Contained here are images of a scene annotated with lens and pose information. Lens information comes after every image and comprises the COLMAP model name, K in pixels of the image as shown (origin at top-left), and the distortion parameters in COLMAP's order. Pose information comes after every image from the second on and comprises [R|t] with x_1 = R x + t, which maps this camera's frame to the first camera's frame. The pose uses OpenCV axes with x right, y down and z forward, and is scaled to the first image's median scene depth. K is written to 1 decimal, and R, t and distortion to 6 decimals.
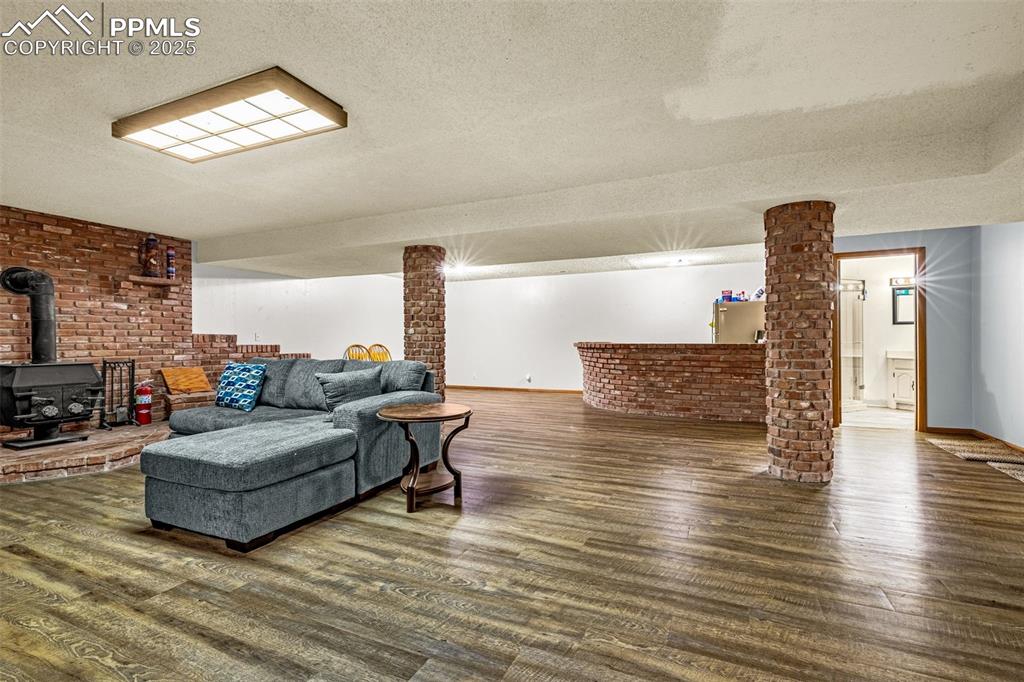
lens RADIAL K [[424.1, 0, 512.0], [0, 424.1, 341.0], [0, 0, 1]] dist [-0.000661, 0.000352]
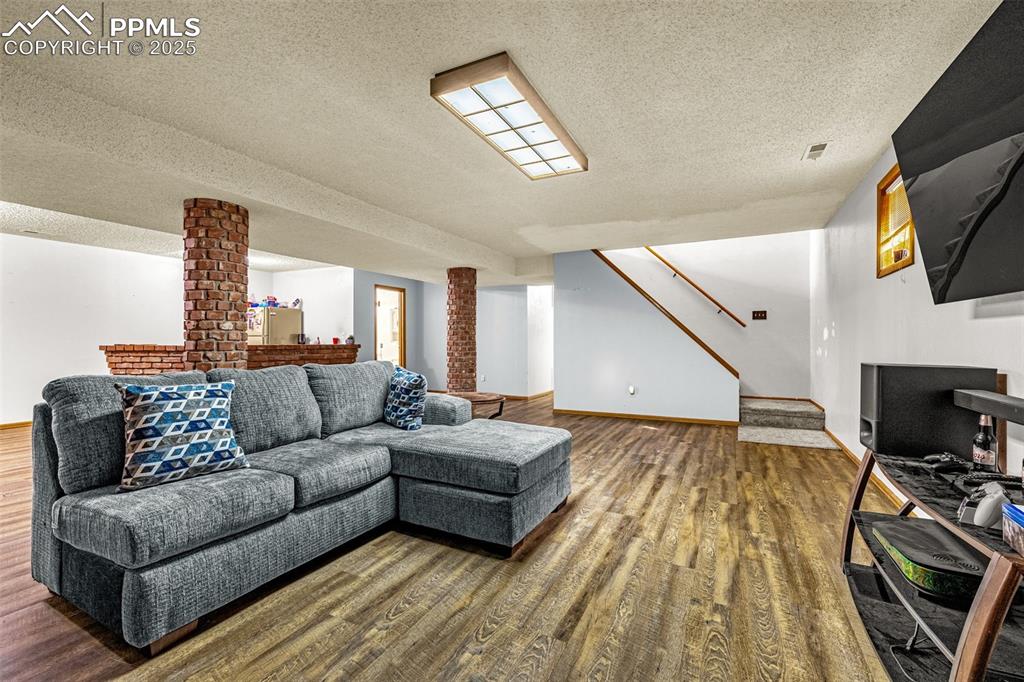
lens RADIAL K [[424.1, 0, 512.0], [0, 424.1, 341.0], [0, 0, 1]] dist [-0.000661, 0.000352]
pose [[0.094552, 0.004971, 0.995508, -2.057155], [0.002144, 0.999984, -0.005197, 0.014329], [-0.995518, 0.002626, 0.094540, 1.112716]]
